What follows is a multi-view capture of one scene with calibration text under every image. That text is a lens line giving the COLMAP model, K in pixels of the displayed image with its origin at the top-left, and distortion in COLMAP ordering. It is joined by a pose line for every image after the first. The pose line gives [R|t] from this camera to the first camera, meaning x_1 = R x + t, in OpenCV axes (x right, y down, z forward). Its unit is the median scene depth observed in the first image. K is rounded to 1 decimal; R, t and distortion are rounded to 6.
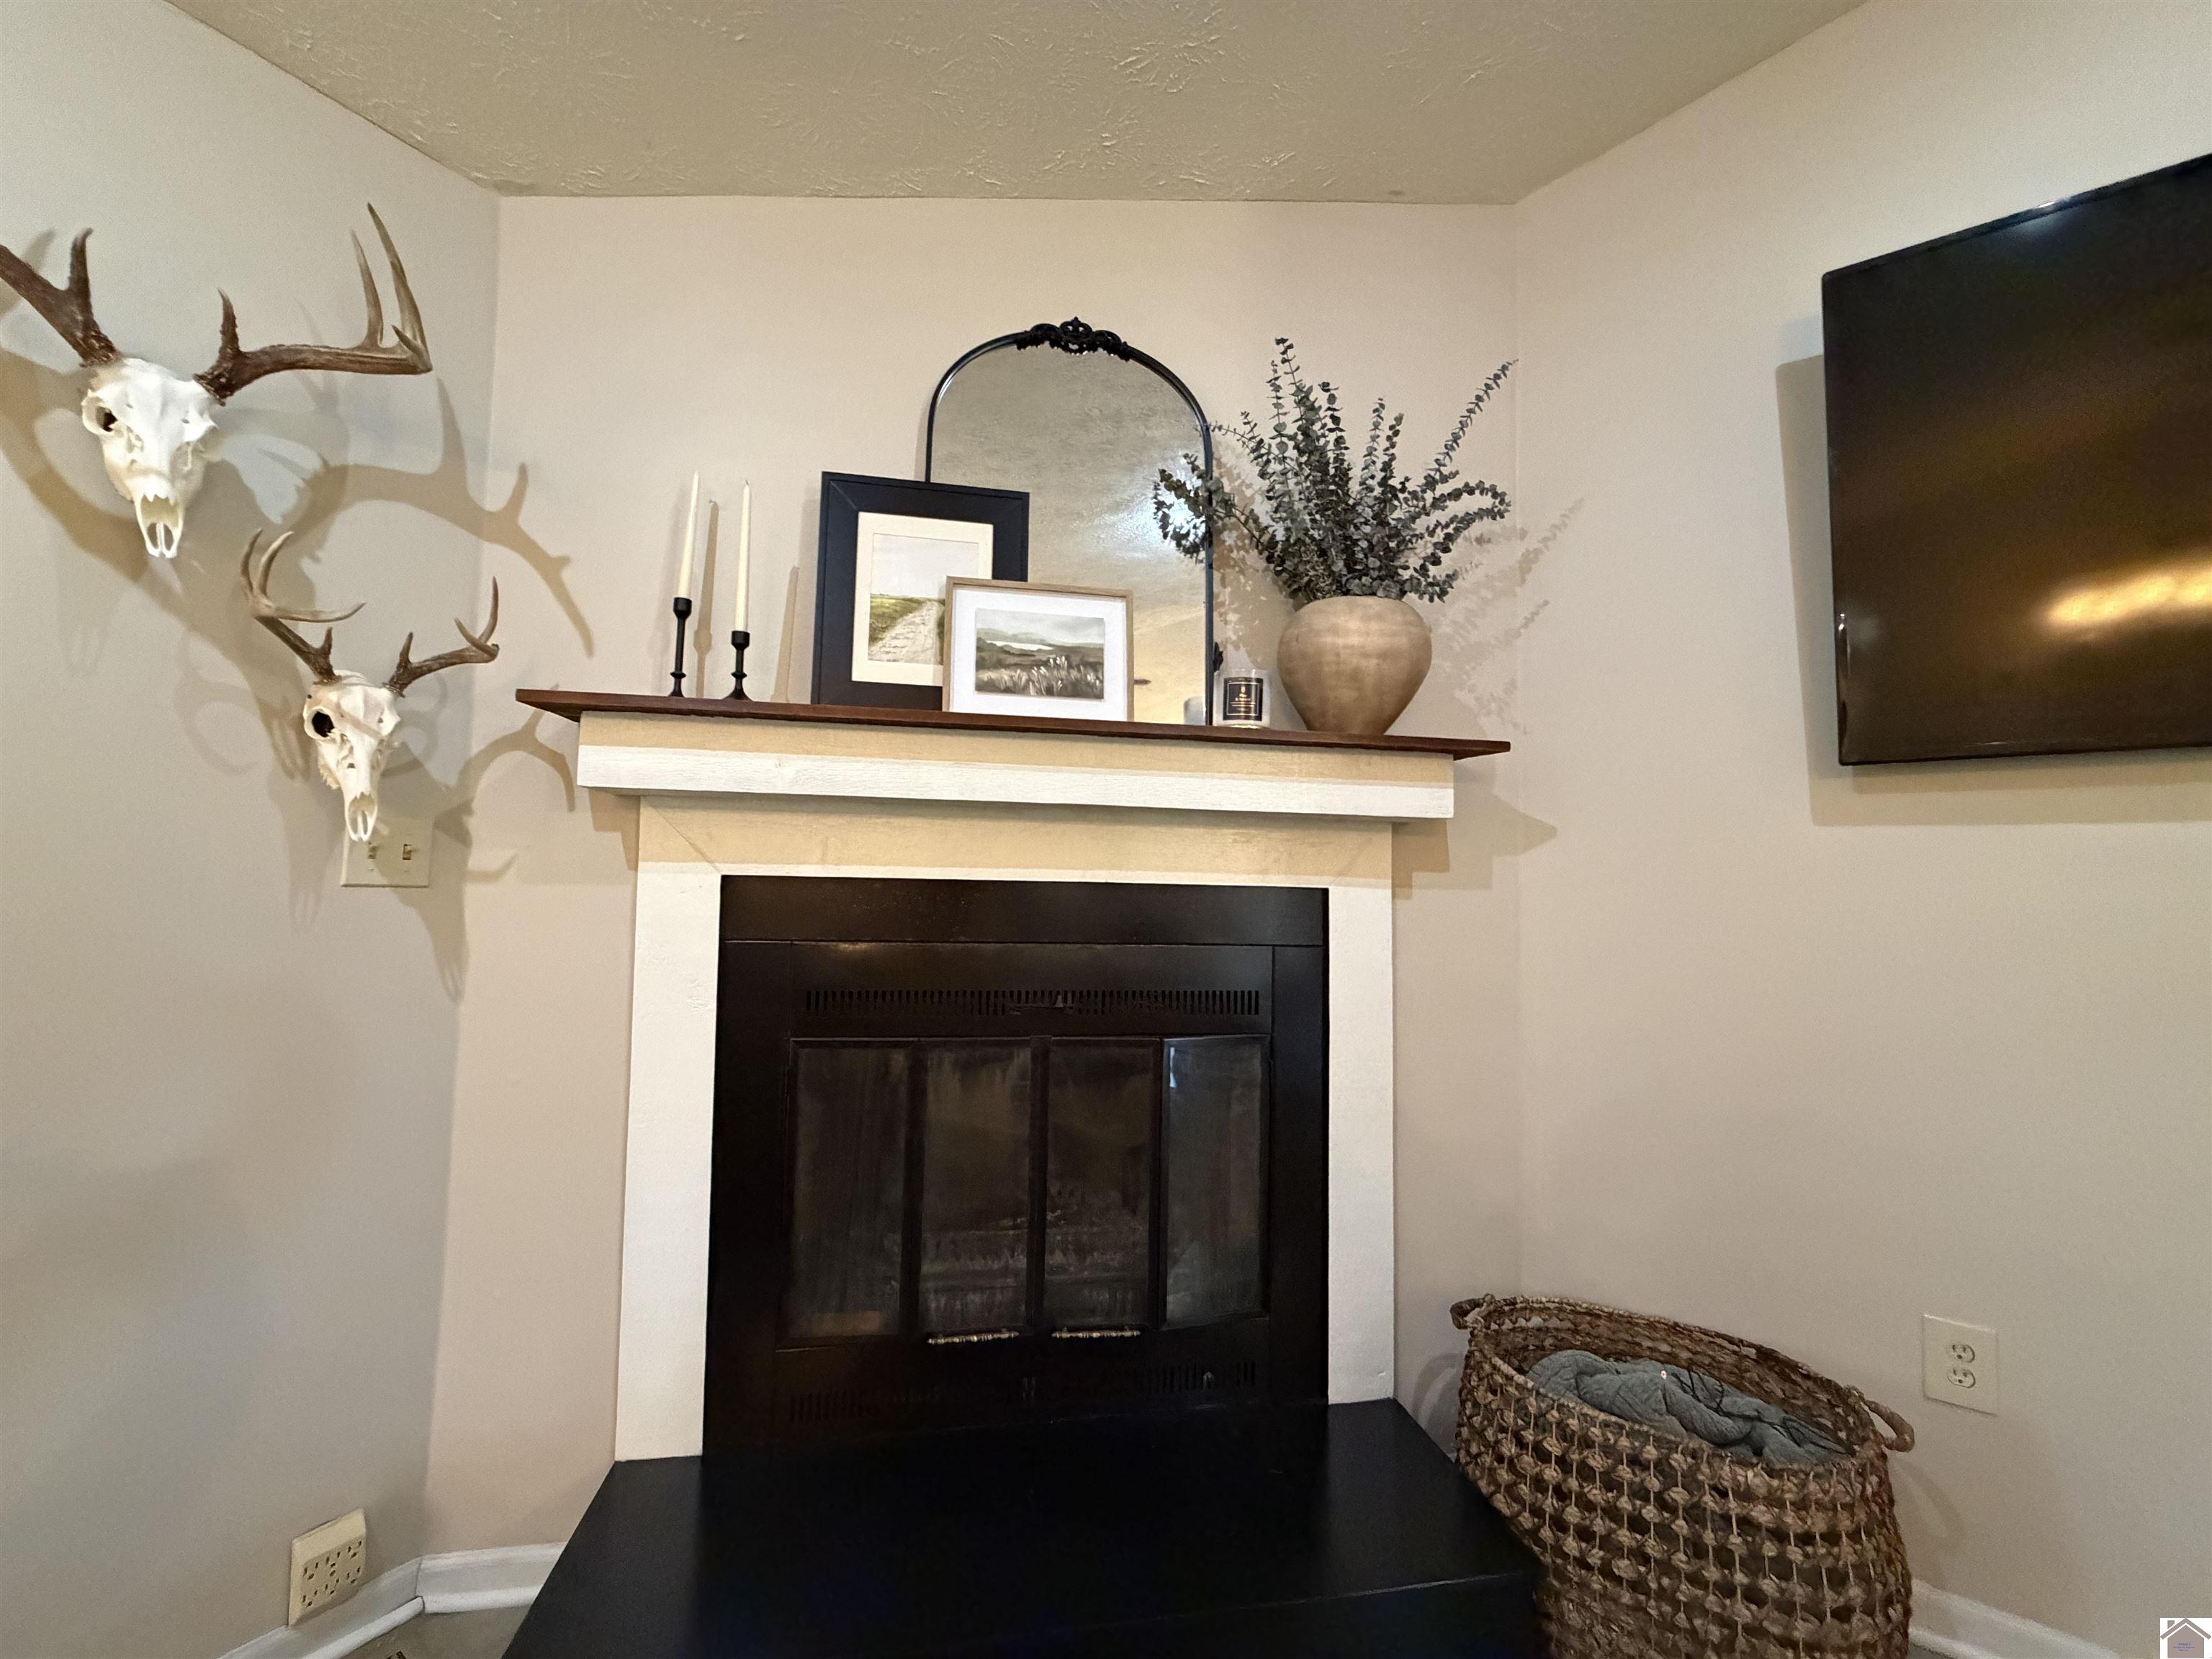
lens RADIAL K [[873.3, 0, 1100.0], [0, 873.3, 833.1], [0, 0, 1]] dist [0.002003, 0.000376]
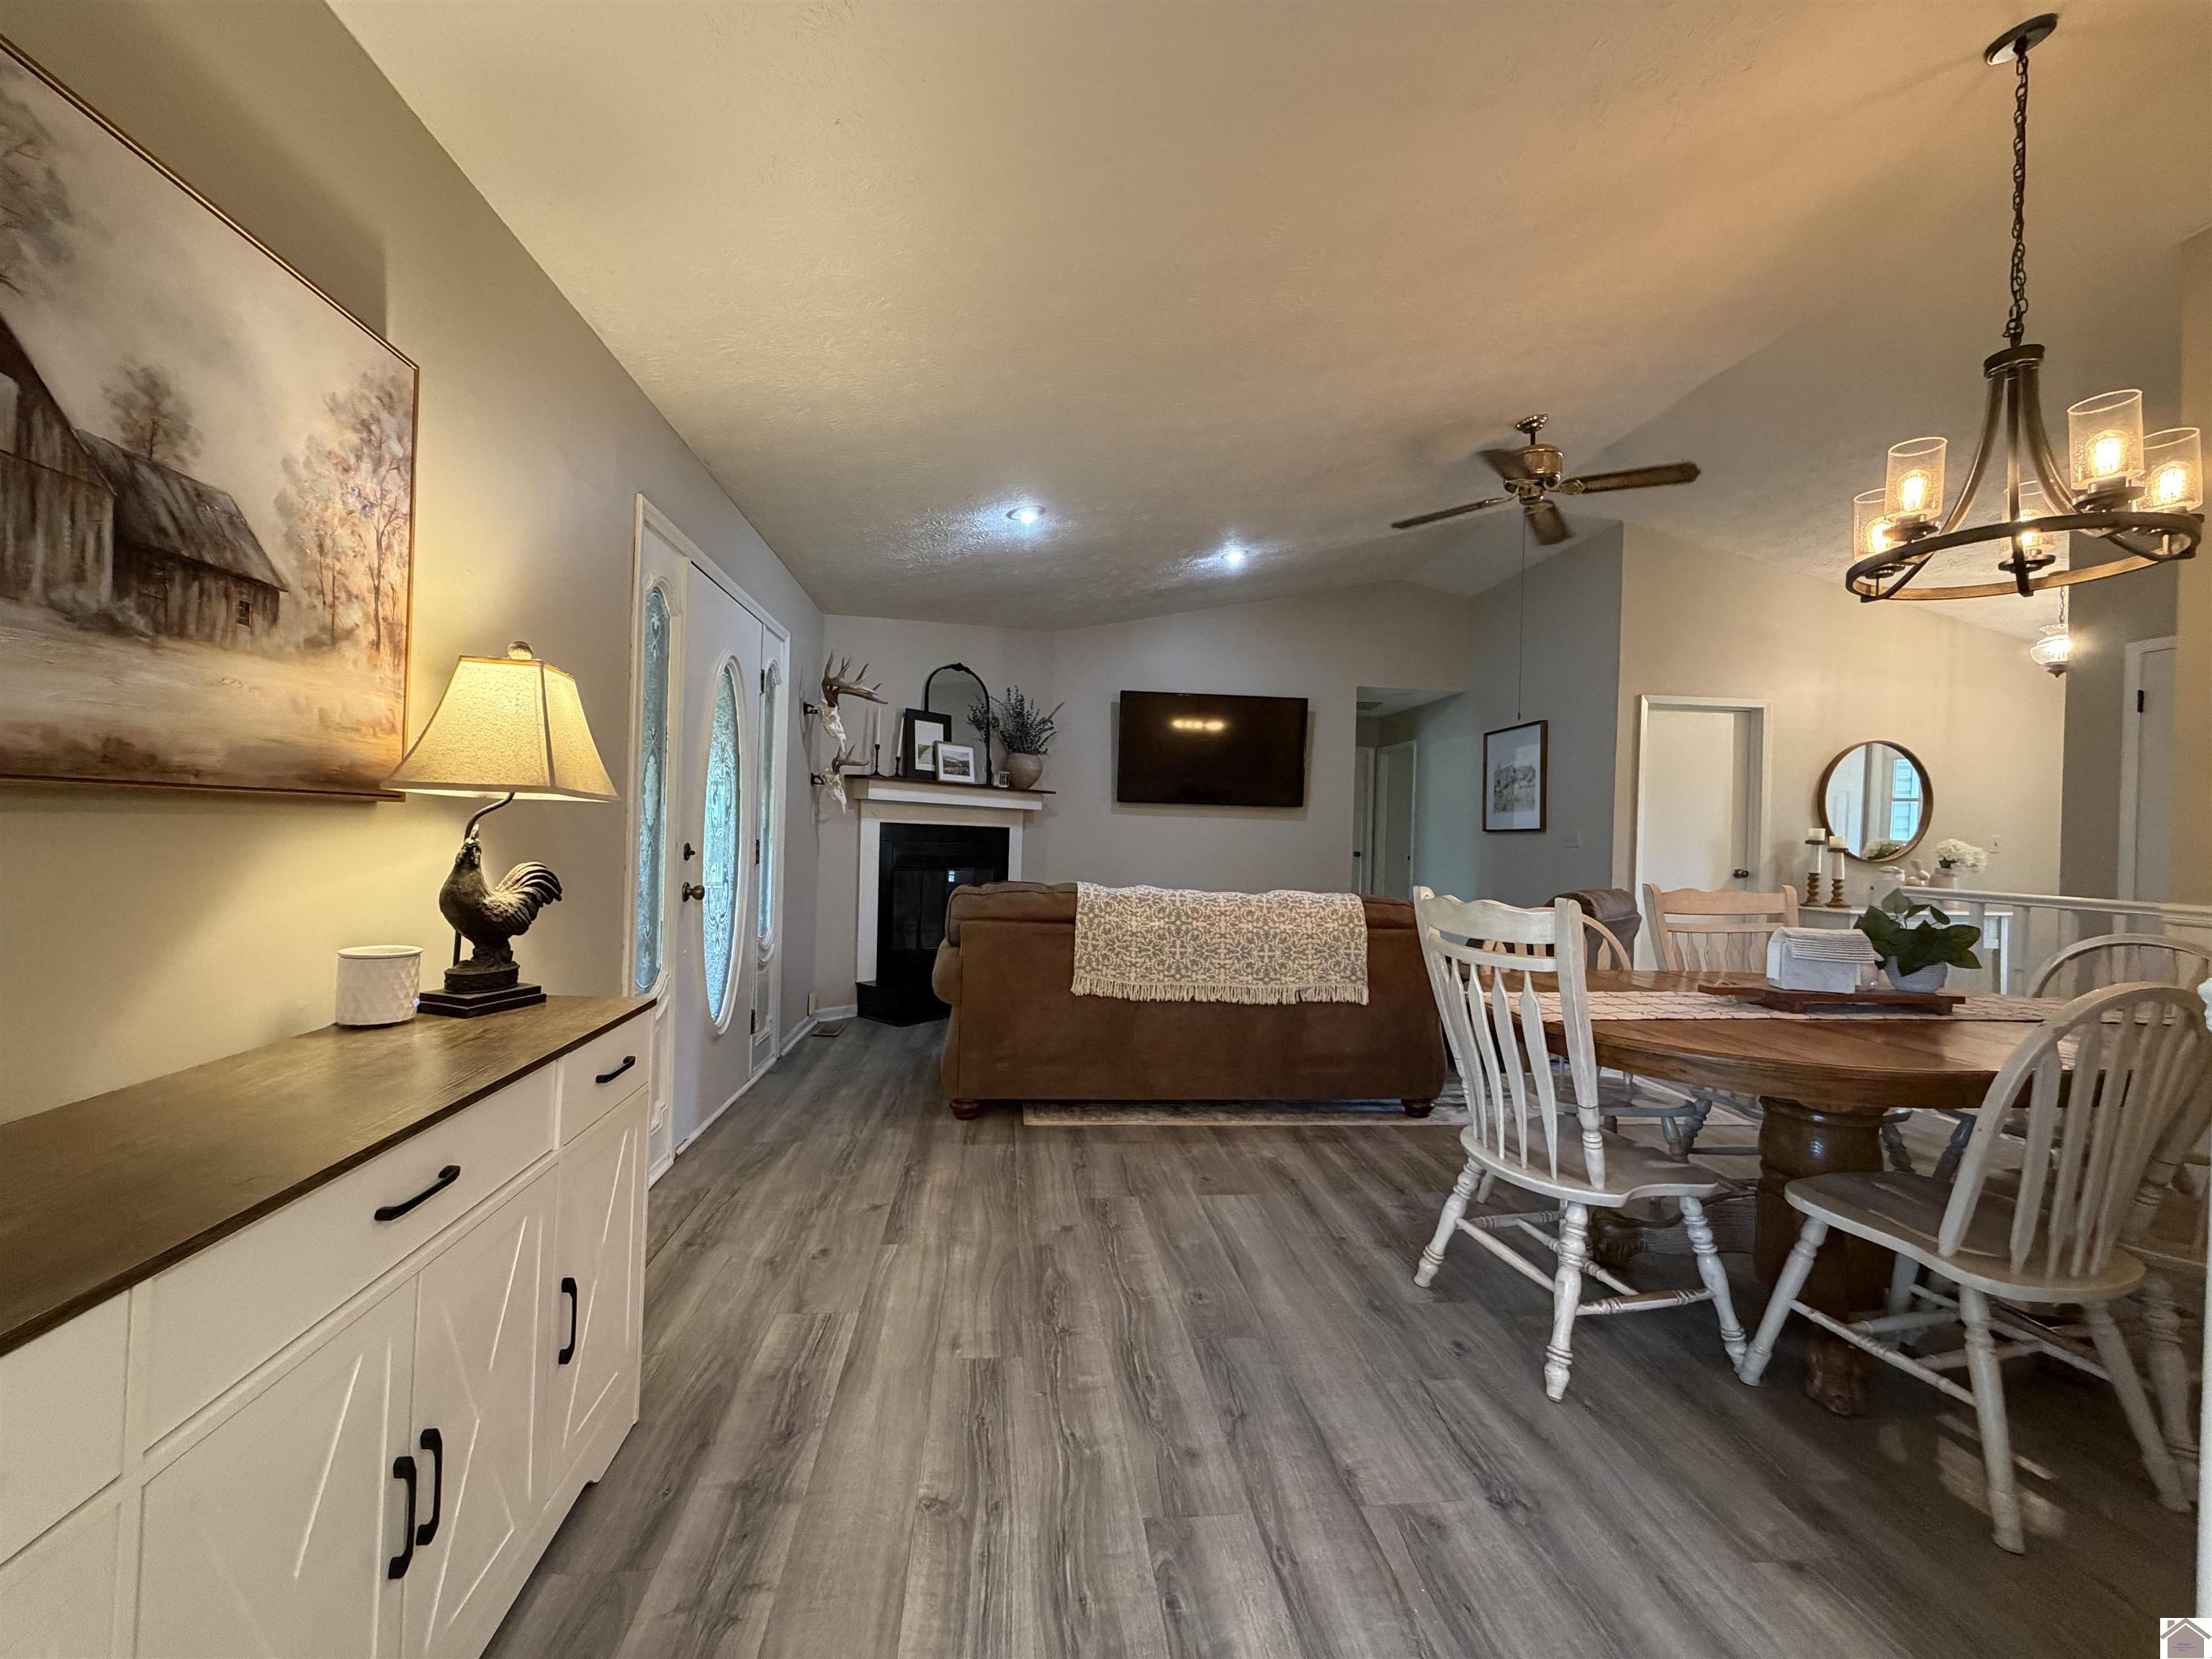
lens RADIAL K [[873.3, 0, 1104.6], [0, 873.3, 829.9], [0, 0, 1]] dist [0.002003, 0.000376]
pose [[0.750840, 0.009145, 0.660421, -2.005284], [-0.056846, 0.997089, 0.050822, -0.147123], [-0.658034, -0.075701, 0.749174, -2.154134]]
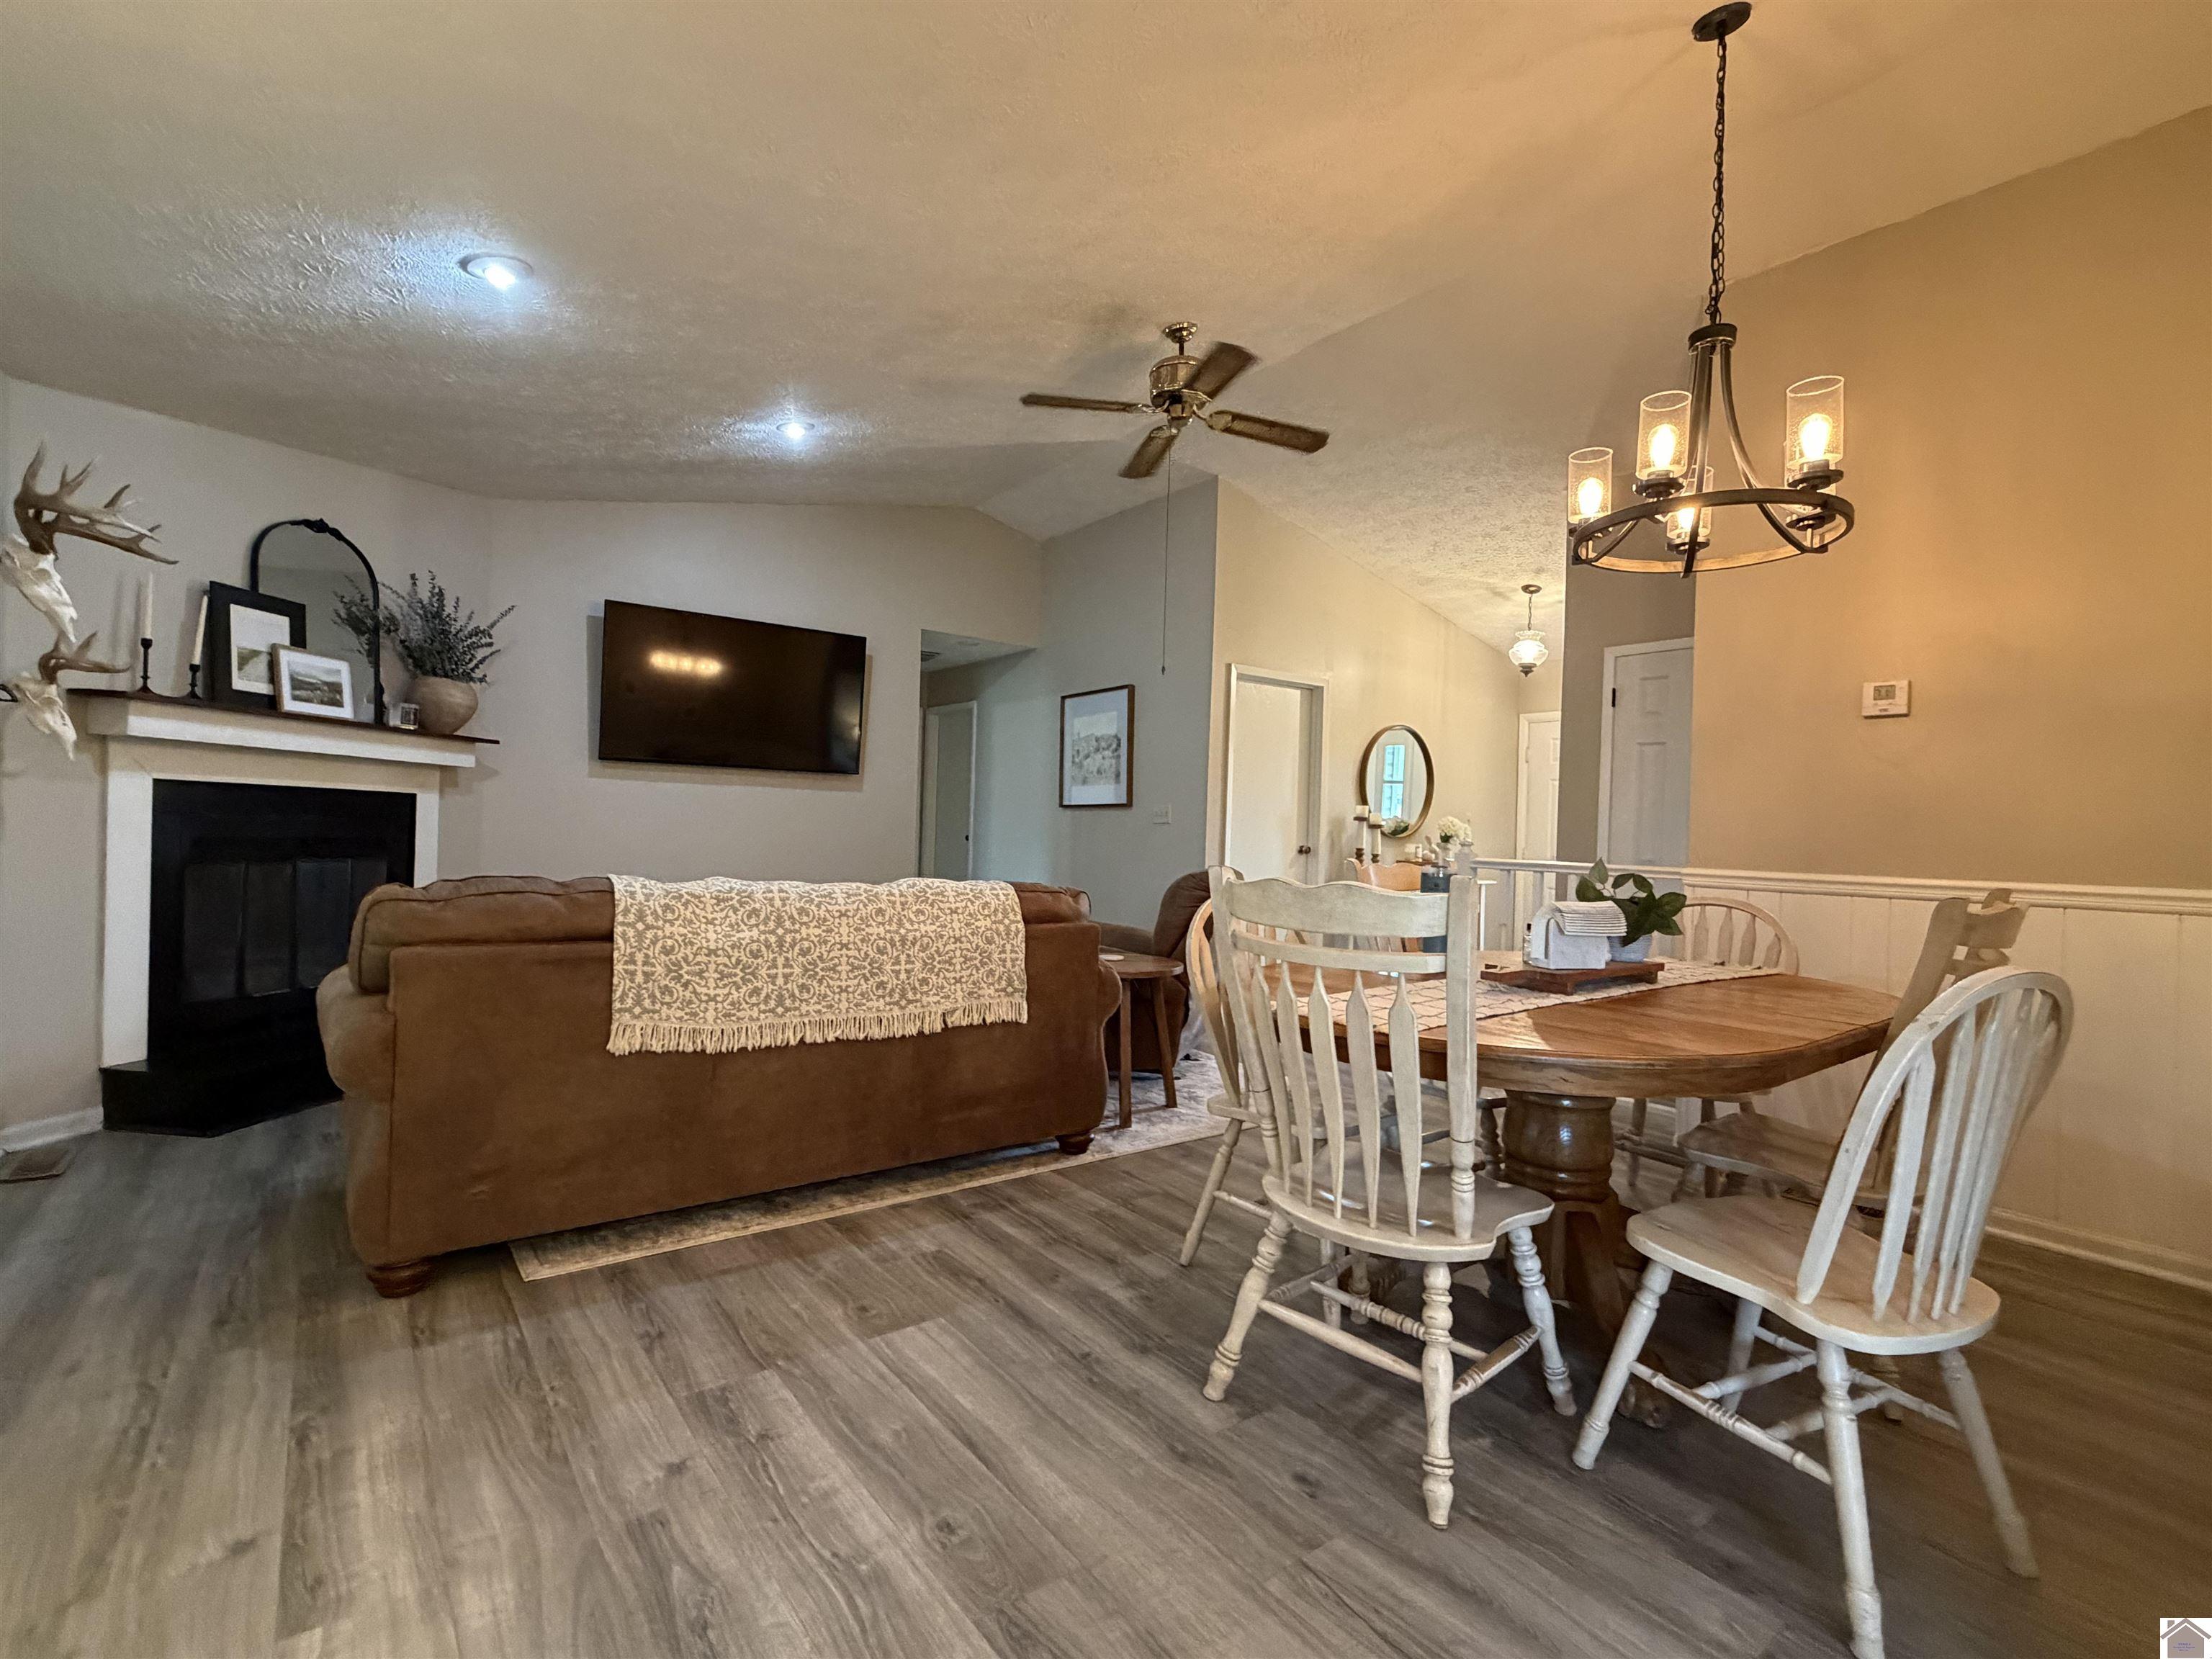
lens RADIAL K [[995.4, 0, 1096.6], [0, 995.4, 832.2], [0, 0, 1]] dist [0.000787, -0.000492]
pose [[0.303778, -0.007831, 0.952711, -1.864400], [-0.082787, 0.995967, 0.034584, -0.083757], [-0.949139, -0.089378, 0.301905, -1.655541]]
